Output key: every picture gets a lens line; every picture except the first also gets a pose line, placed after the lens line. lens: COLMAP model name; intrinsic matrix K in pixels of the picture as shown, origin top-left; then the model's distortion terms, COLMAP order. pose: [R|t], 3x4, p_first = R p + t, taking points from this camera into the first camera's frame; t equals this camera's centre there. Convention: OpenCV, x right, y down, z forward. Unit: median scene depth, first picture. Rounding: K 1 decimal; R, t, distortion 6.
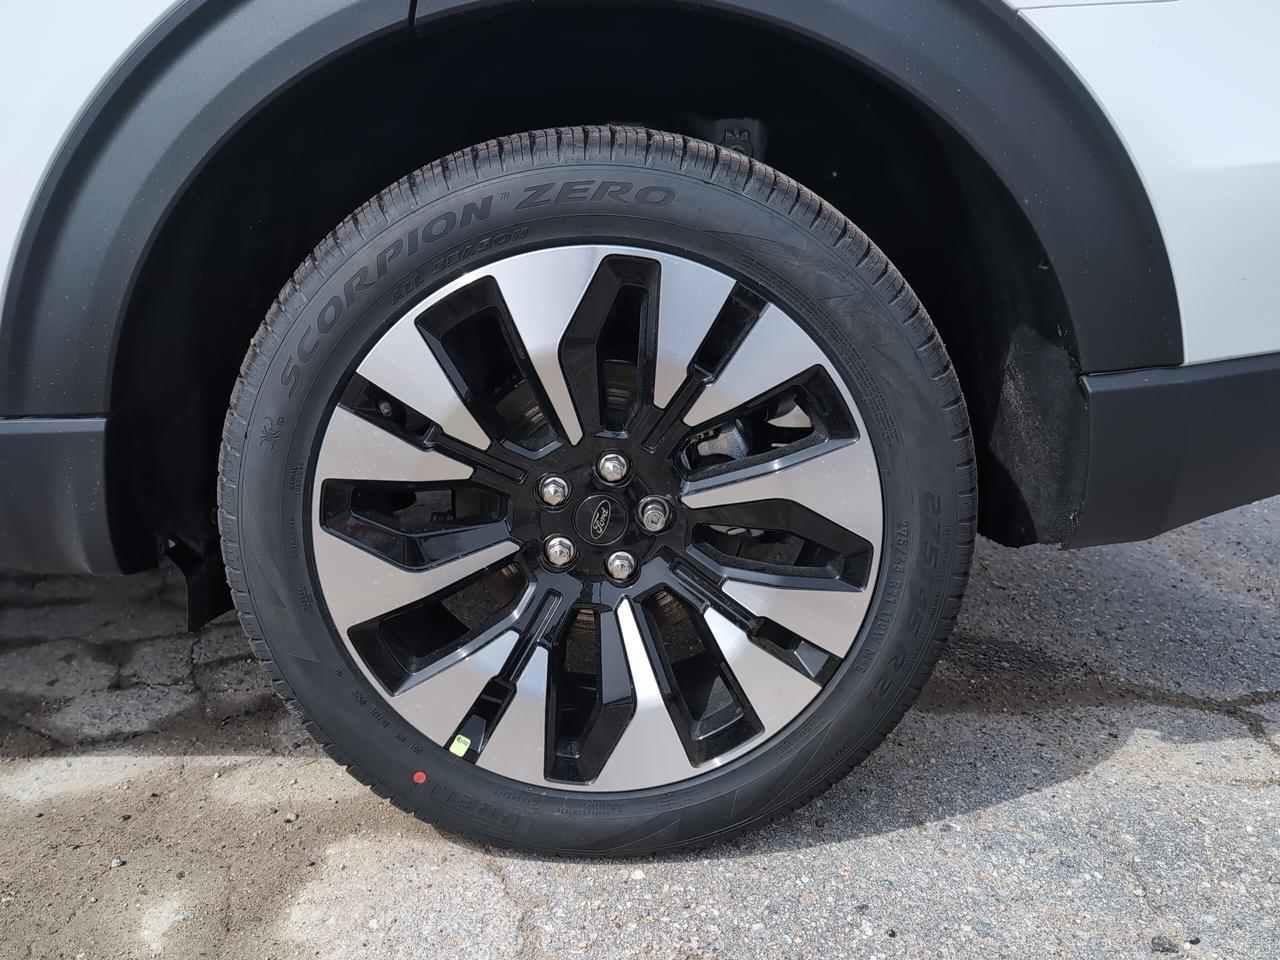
lens RADIAL K [[1110.2, 0, 634.6], [0, 1110.2, 484.2], [0, 0, 1]] dist [0.018907, -0.023424]
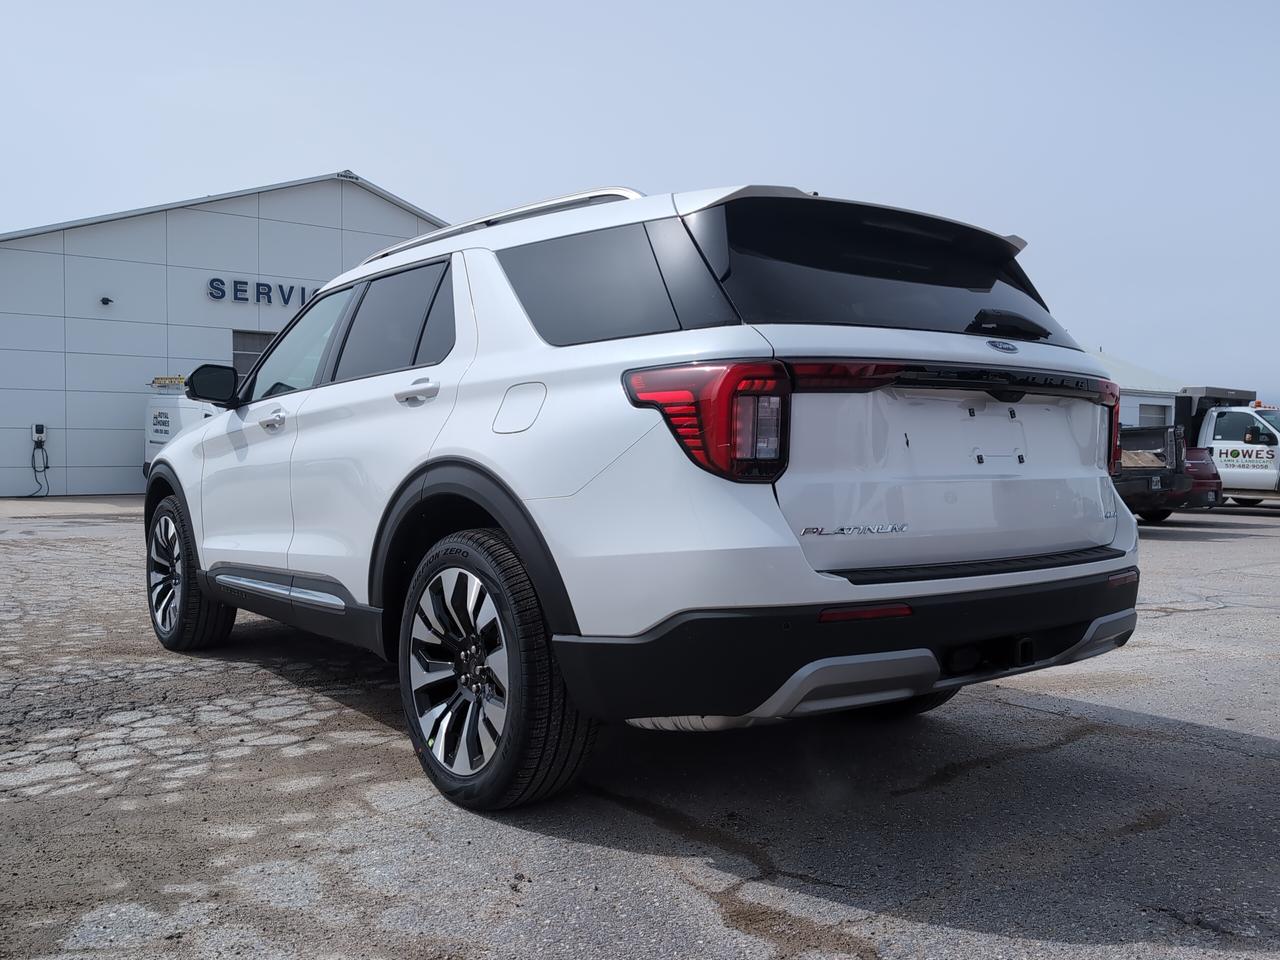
lens RADIAL K [[1110.2, 0, 641.3], [0, 1110.2, 477.4], [0, 0, 1]] dist [0.018907, -0.023424]
pose [[0.593196, 0.016603, -0.804887, 2.408989], [-0.211378, 0.967922, -0.135817, -0.139091], [0.776813, 0.250702, 0.577677, -0.357099]]
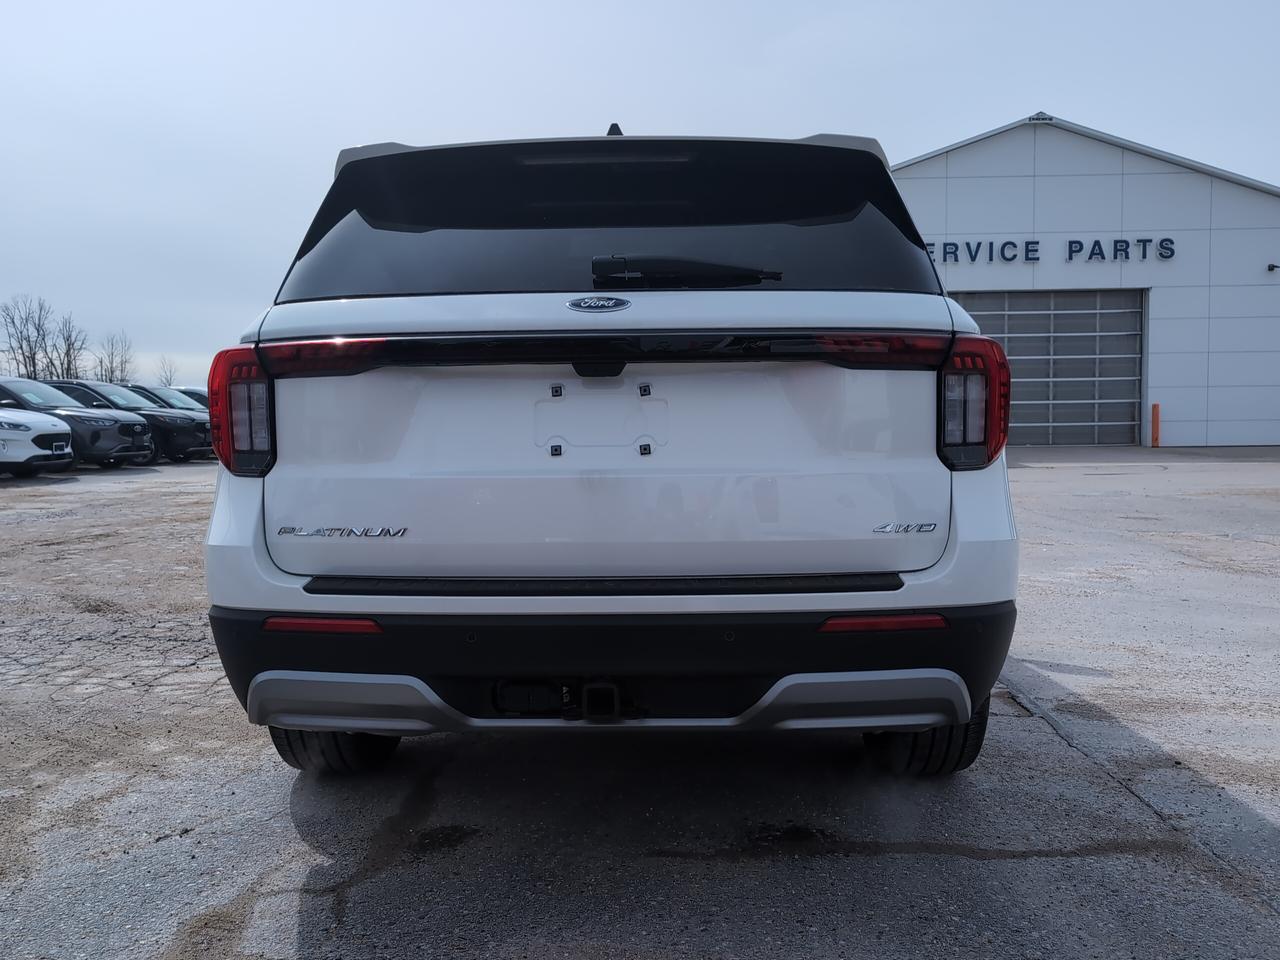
lens RADIAL K [[1110.2, 0, 641.2], [0, 1110.2, 475.4], [0, 0, 1]] dist [0.018907, -0.023424]
pose [[-0.070304, 0.055649, -0.995972, 2.796401], [-0.252250, 0.965000, 0.071725, -0.801678], [0.965105, 0.256276, -0.053806, 1.881200]]
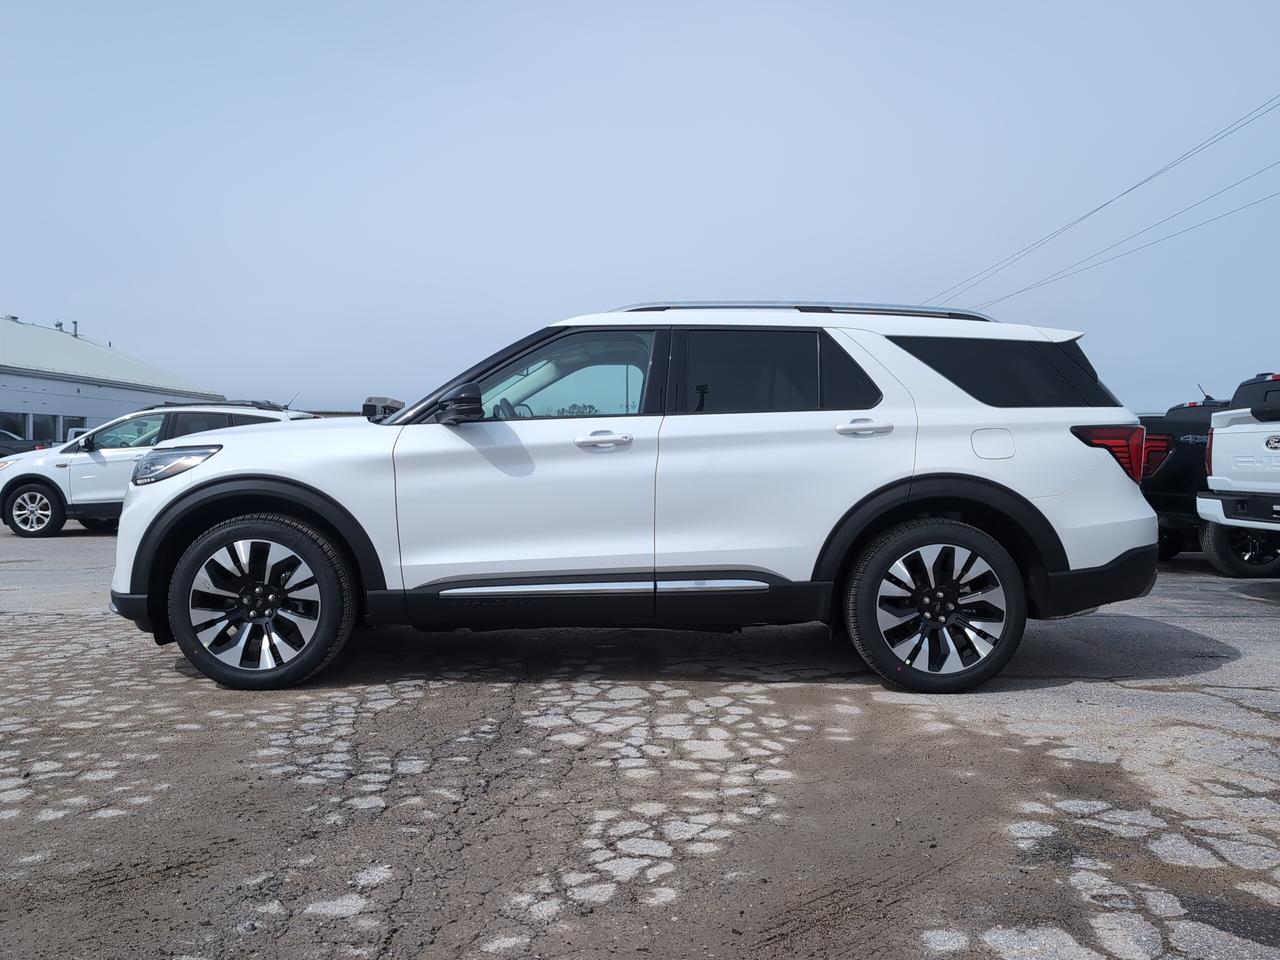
lens RADIAL K [[1110.2, 0, 632.1], [0, 1110.2, 475.9], [0, 0, 1]] dist [0.018907, -0.023424]
pose [[0.999917, 0.002344, 0.012641, -1.272016], [0.000928, 0.967506, -0.252846, 0.627270], [-0.012823, 0.252837, 0.967424, -3.261894]]
